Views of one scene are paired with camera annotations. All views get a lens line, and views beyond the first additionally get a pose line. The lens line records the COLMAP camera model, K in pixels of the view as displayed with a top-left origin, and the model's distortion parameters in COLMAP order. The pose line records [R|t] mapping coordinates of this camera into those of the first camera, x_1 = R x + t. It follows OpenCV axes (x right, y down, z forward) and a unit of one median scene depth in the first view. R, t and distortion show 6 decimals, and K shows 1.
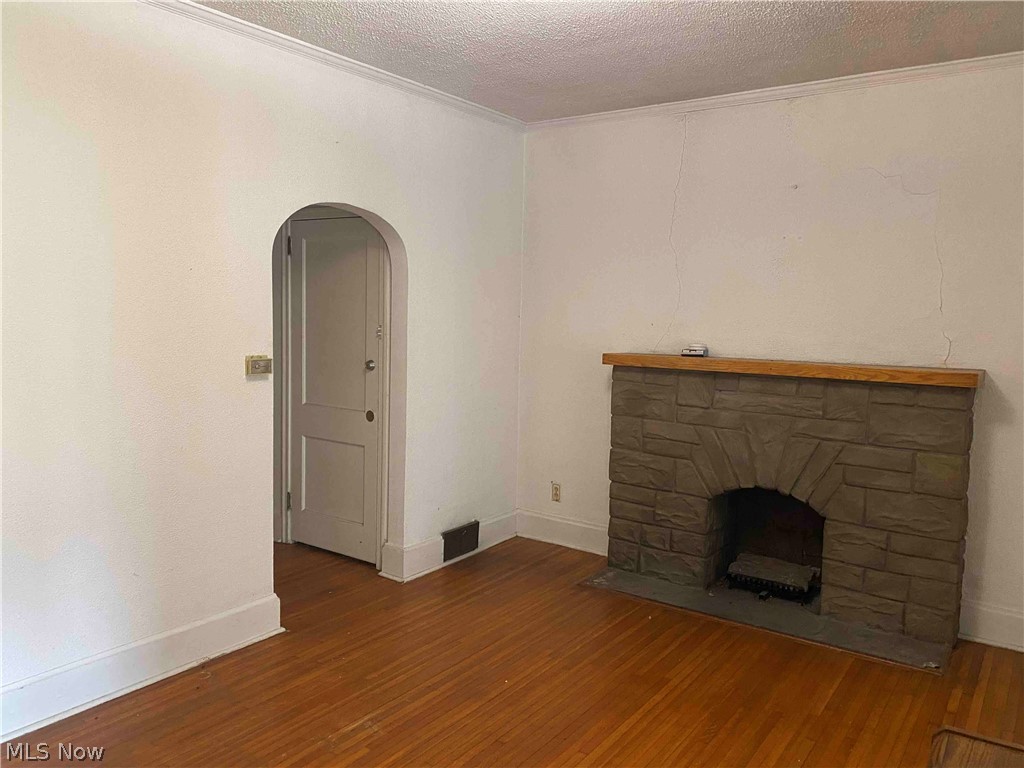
lens RADIAL K [[787.5, 0, 496.3], [0, 787.5, 390.1], [0, 0, 1]] dist [0.142585, -0.283325]
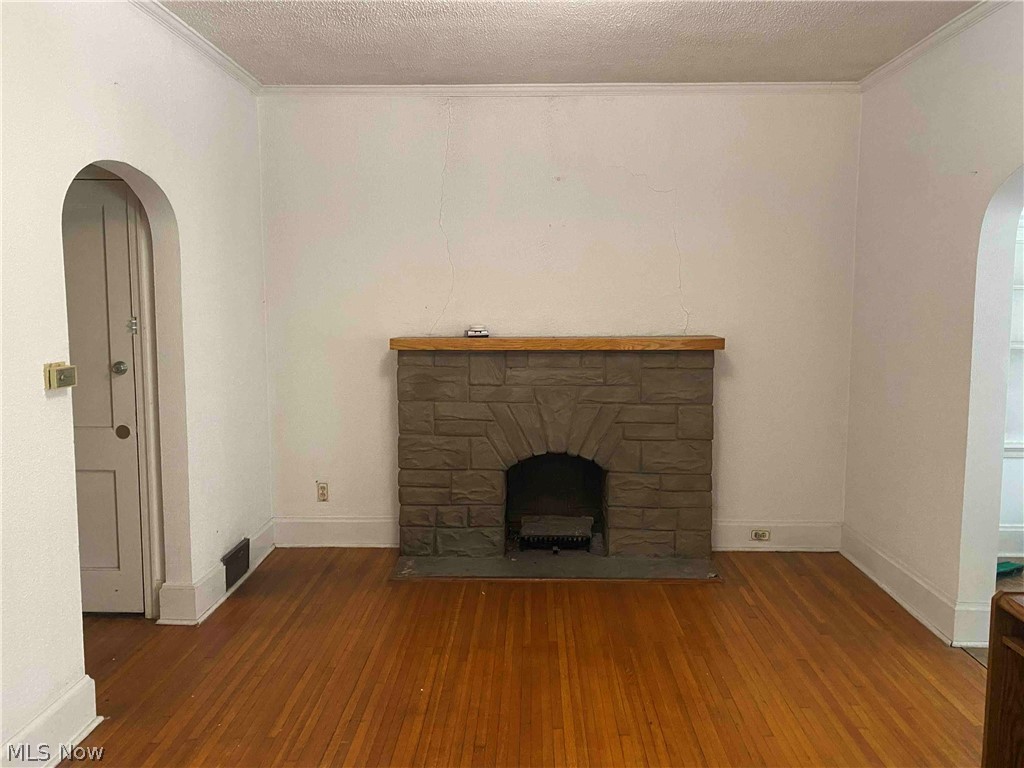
lens RADIAL K [[794.0, 0, 512.0], [0, 794.0, 384.0], [0, 0, 1]] dist [0.085785, -0.087151]
pose [[0.826508, -0.082592, 0.556833, -0.310601], [0.075866, 0.996497, 0.035196, -0.015109], [-0.557789, 0.013155, 0.829878, 0.118487]]
